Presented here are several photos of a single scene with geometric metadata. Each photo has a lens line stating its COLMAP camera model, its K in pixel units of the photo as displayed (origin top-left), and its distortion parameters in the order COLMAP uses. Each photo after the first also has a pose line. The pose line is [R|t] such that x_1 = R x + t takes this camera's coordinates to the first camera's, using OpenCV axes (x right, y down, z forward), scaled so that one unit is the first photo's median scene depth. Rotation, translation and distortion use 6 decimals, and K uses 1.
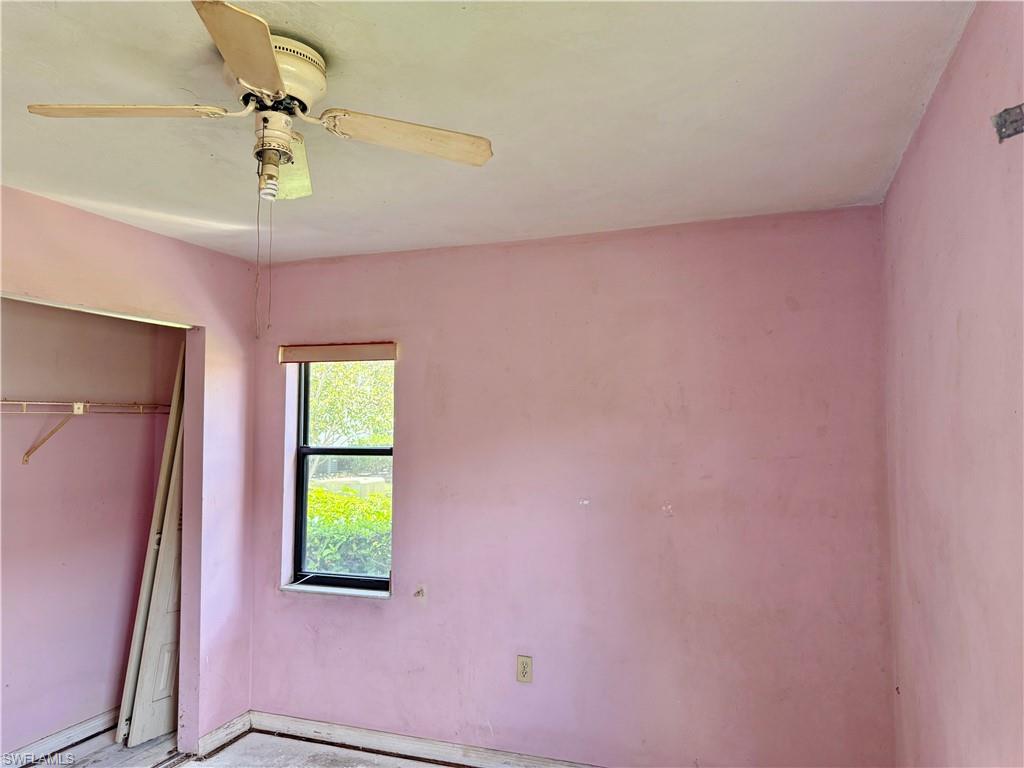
lens RADIAL K [[729.6, 0, 512.0], [0, 729.6, 384.0], [0, 0, 1]] dist [0.052264, -0.005099]
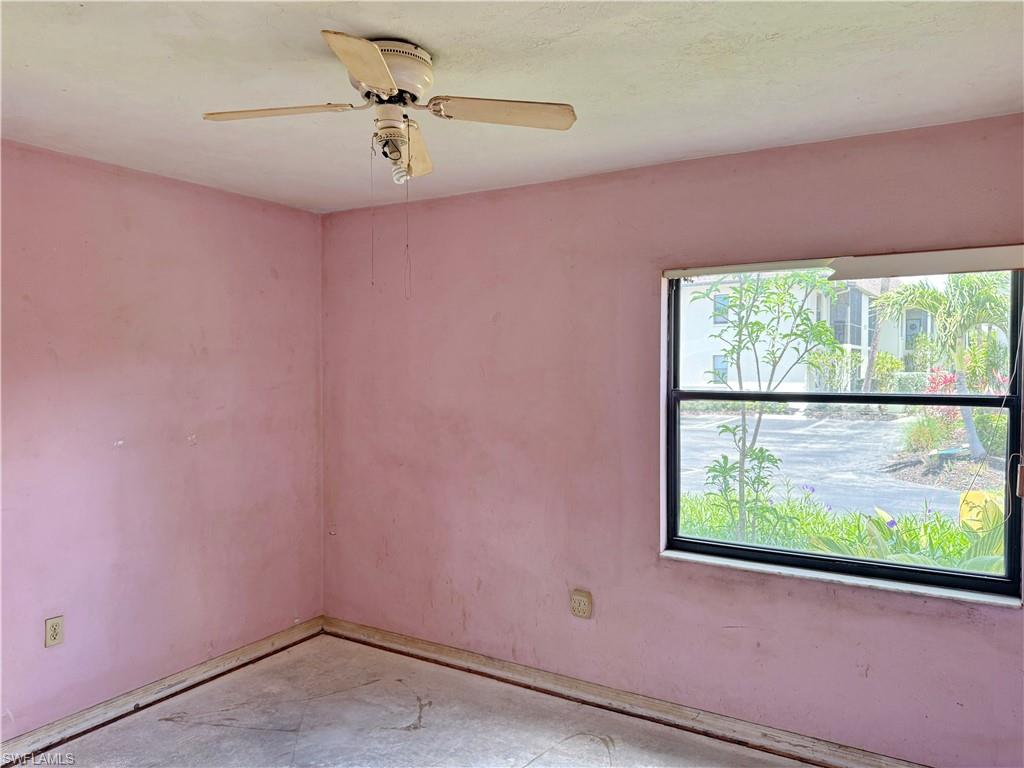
lens RADIAL K [[729.6, 0, 512.0], [0, 729.6, 384.0], [0, 0, 1]] dist [0.052264, -0.005099]
pose [[0.213208, -0.026063, 0.976659, -0.791229], [-0.059606, 0.997435, 0.039629, 0.012294], [-0.975187, -0.066664, 0.211108, 0.284836]]
